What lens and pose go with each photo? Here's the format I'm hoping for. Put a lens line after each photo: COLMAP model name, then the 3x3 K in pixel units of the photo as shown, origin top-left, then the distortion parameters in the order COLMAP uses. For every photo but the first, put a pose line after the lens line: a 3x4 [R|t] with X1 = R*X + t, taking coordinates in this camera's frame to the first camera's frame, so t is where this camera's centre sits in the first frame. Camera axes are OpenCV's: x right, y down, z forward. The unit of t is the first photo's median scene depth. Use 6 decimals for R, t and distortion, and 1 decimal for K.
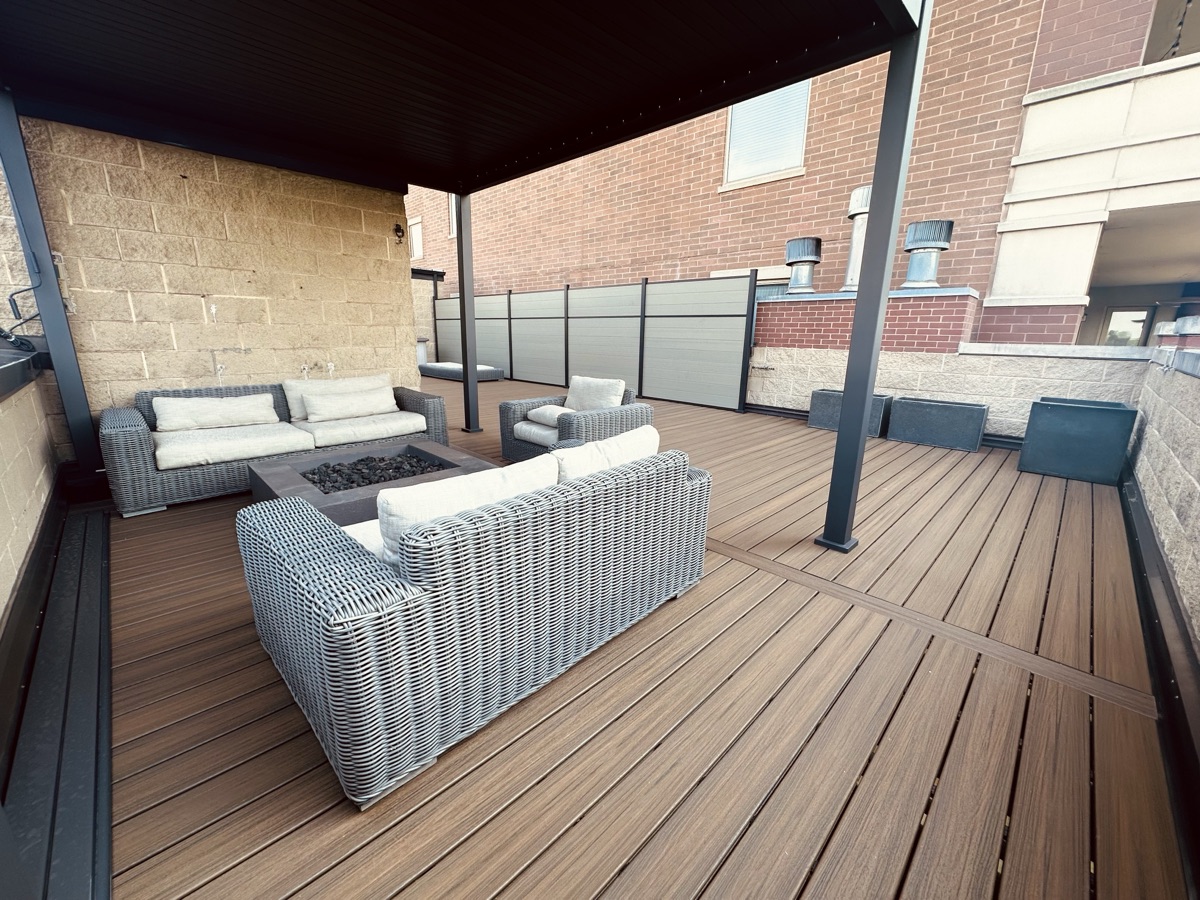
lens RADIAL K [[478.6, 0, 599.8], [0, 478.6, 446.3], [0, 0, 1]] dist [0.001252, 0.000830]
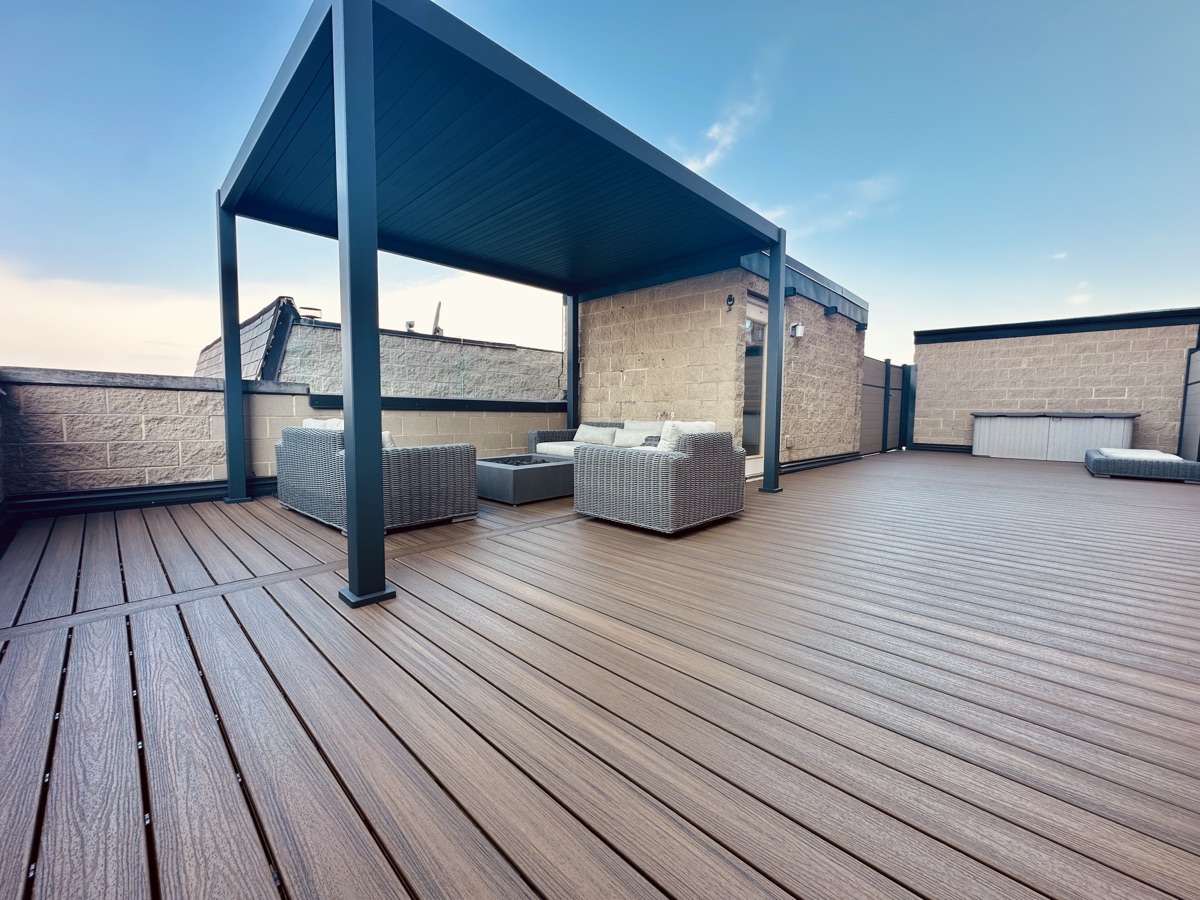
lens RADIAL K [[478.6, 0, 601.0], [0, 478.6, 450.2], [0, 0, 1]] dist [0.001252, 0.000830]
pose [[0.024634, 0.063796, -0.997659, 0.857108], [-0.246660, 0.967496, 0.055777, -0.108330], [0.968789, 0.244709, 0.039569, 0.873306]]
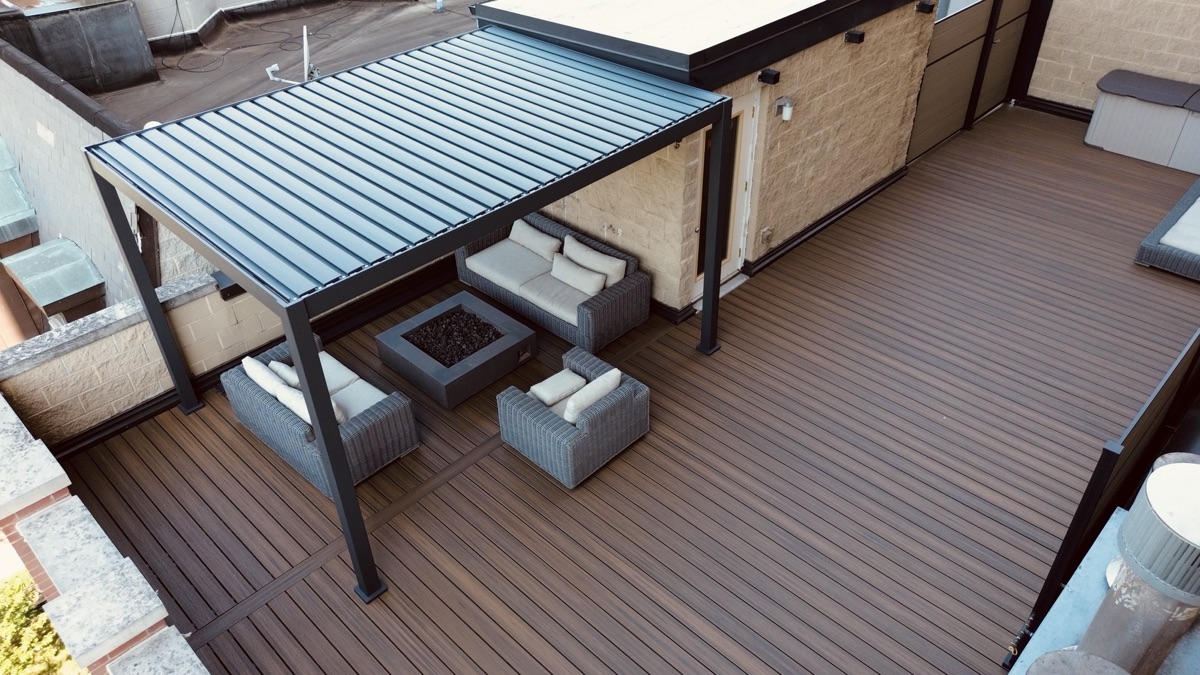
lens RADIAL K [[857.6, 0, 601.7], [0, 857.6, 340.4], [0, 0, 1]] dist [0.042587, -0.005877]
pose [[0.018611, 0.584658, -0.811066, 1.379505], [-0.214612, 0.794635, 0.567889, -1.237664], [0.976522, 0.163496, 0.140264, 0.801836]]
